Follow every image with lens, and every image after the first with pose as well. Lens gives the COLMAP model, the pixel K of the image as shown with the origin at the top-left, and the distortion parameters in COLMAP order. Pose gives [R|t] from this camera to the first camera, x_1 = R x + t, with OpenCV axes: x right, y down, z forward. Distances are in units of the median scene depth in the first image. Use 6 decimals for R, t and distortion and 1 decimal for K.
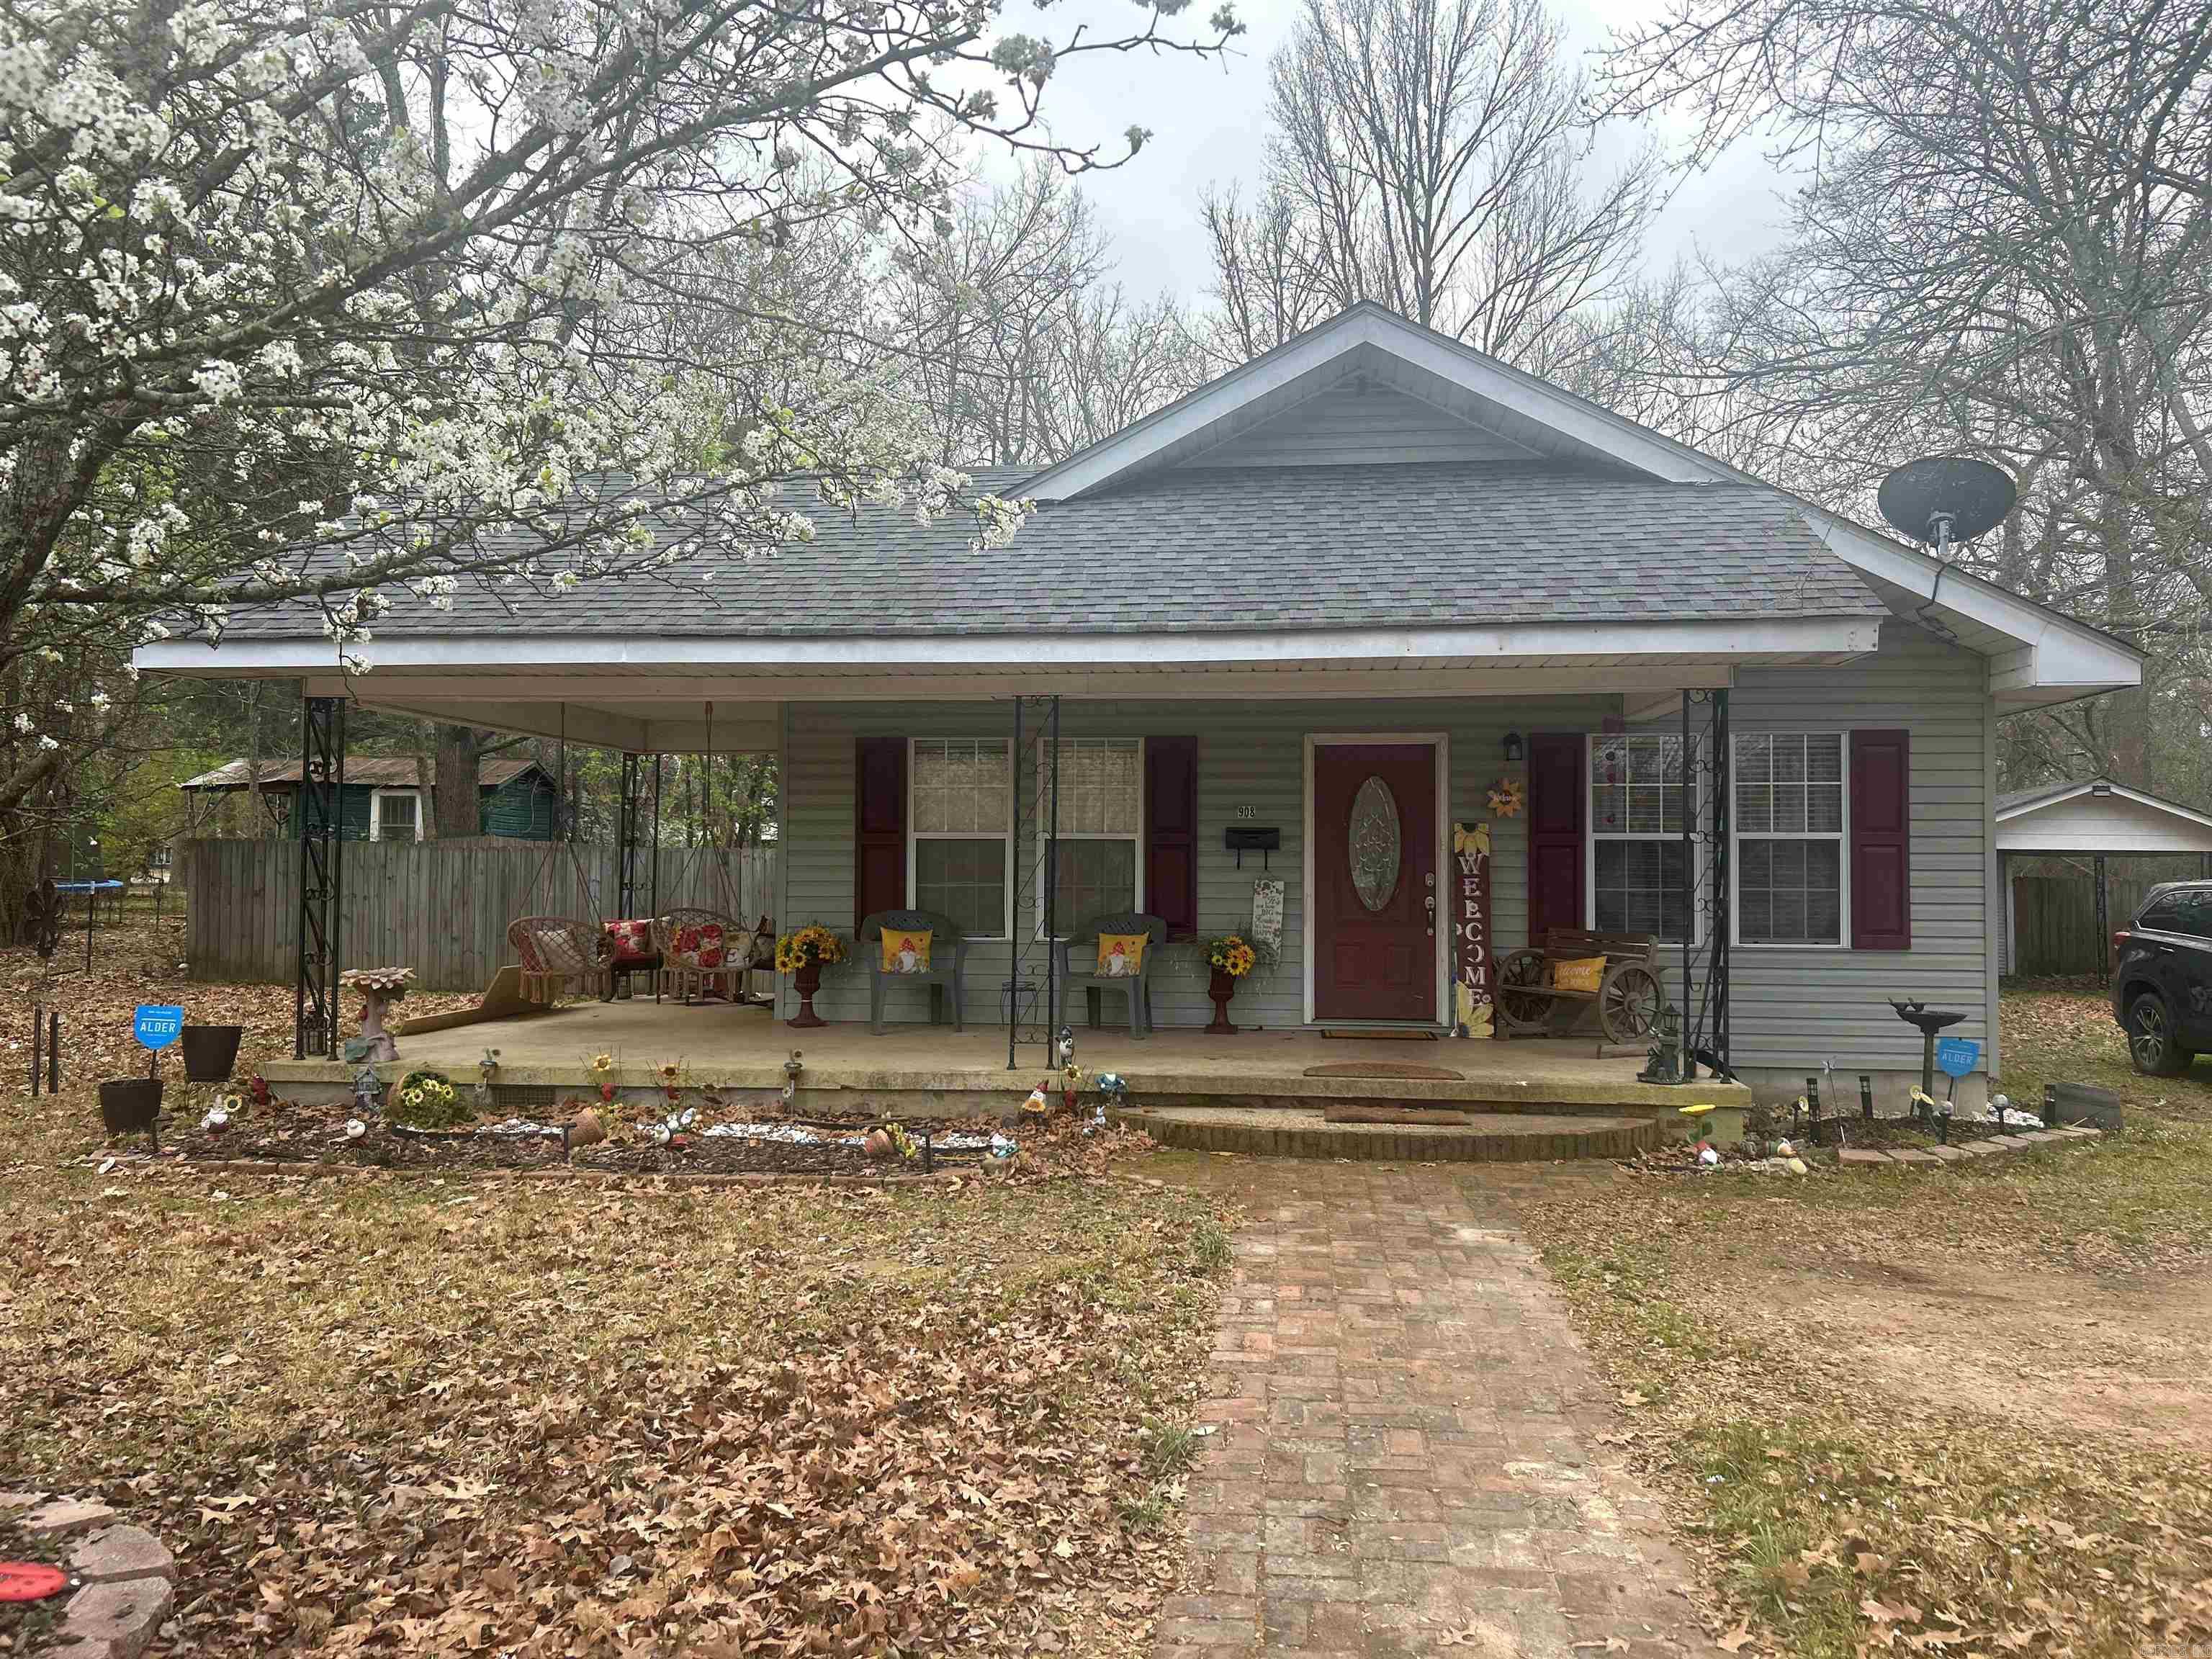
lens RADIAL K [[1640.0, 0, 1109.9], [0, 1640.0, 835.3], [0, 0, 1]] dist [0.081642, -0.066194]
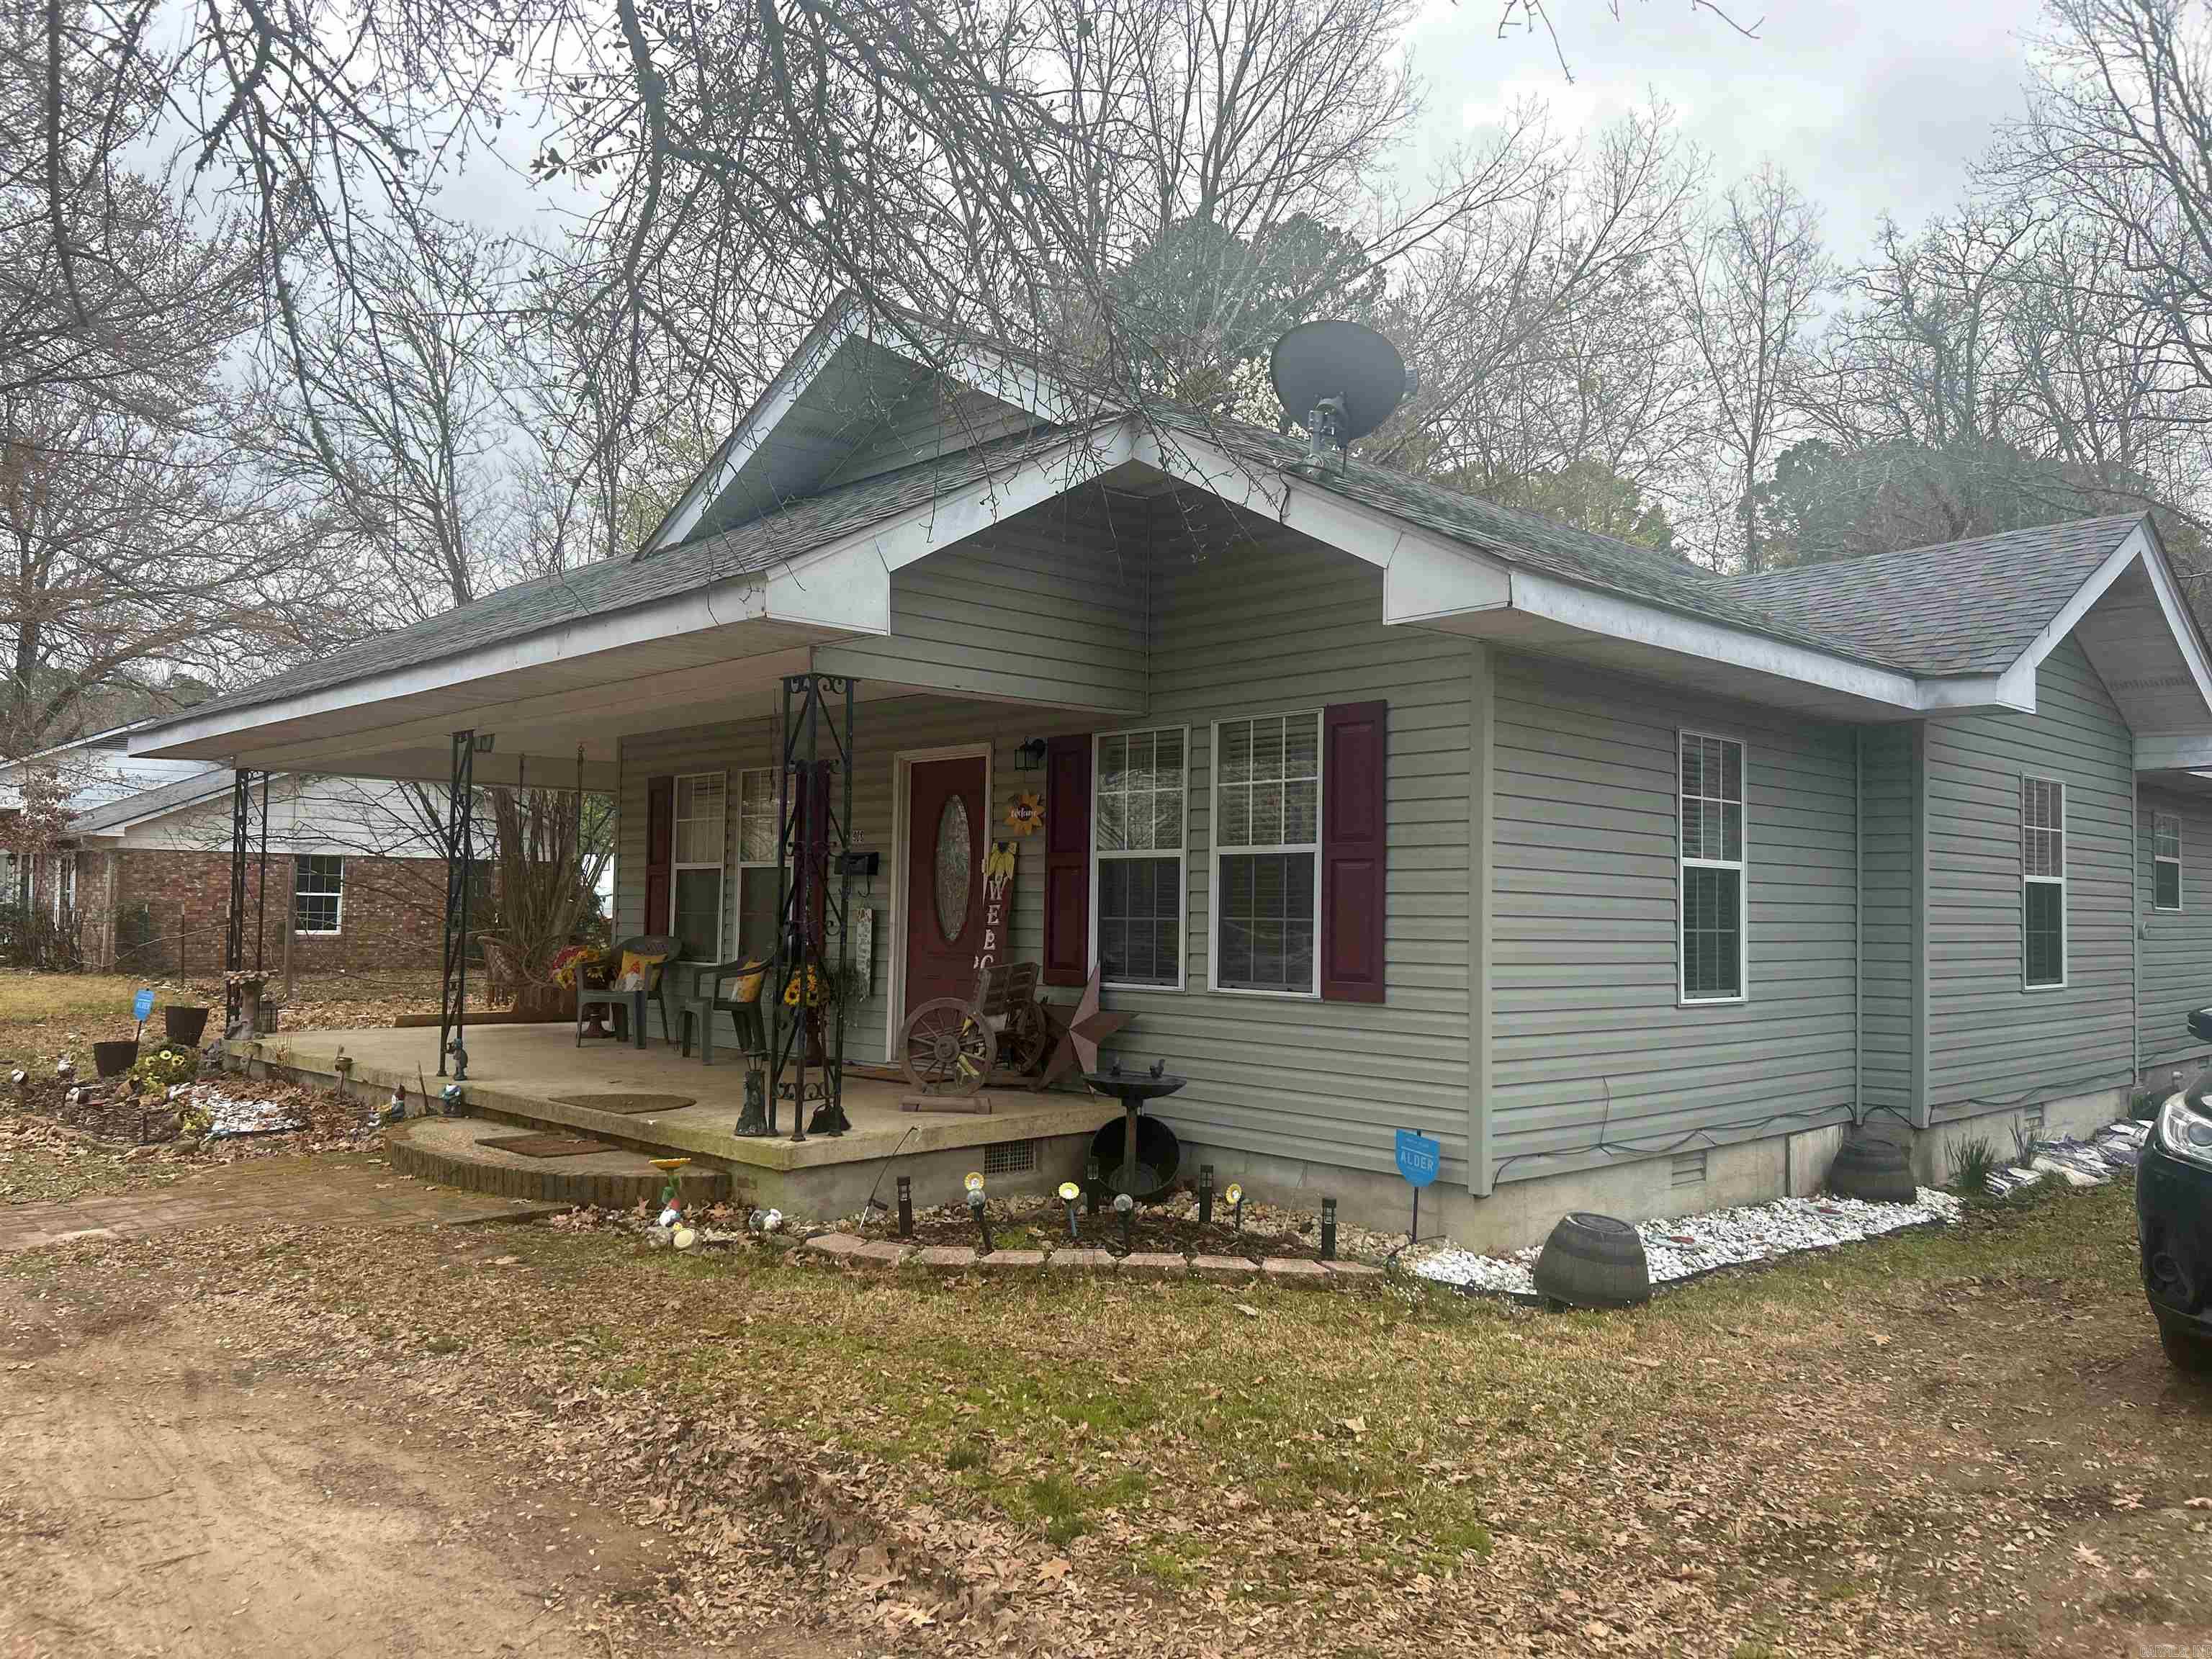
lens RADIAL K [[1640.0, 0, 1109.9], [0, 1640.0, 835.3], [0, 0, 1]] dist [0.081642, -0.066194]
pose [[0.736338, -0.028226, -0.676024, 0.869071], [0.023537, 0.999593, -0.016099, 0.004267], [0.676204, -0.004057, 0.736703, 0.390678]]
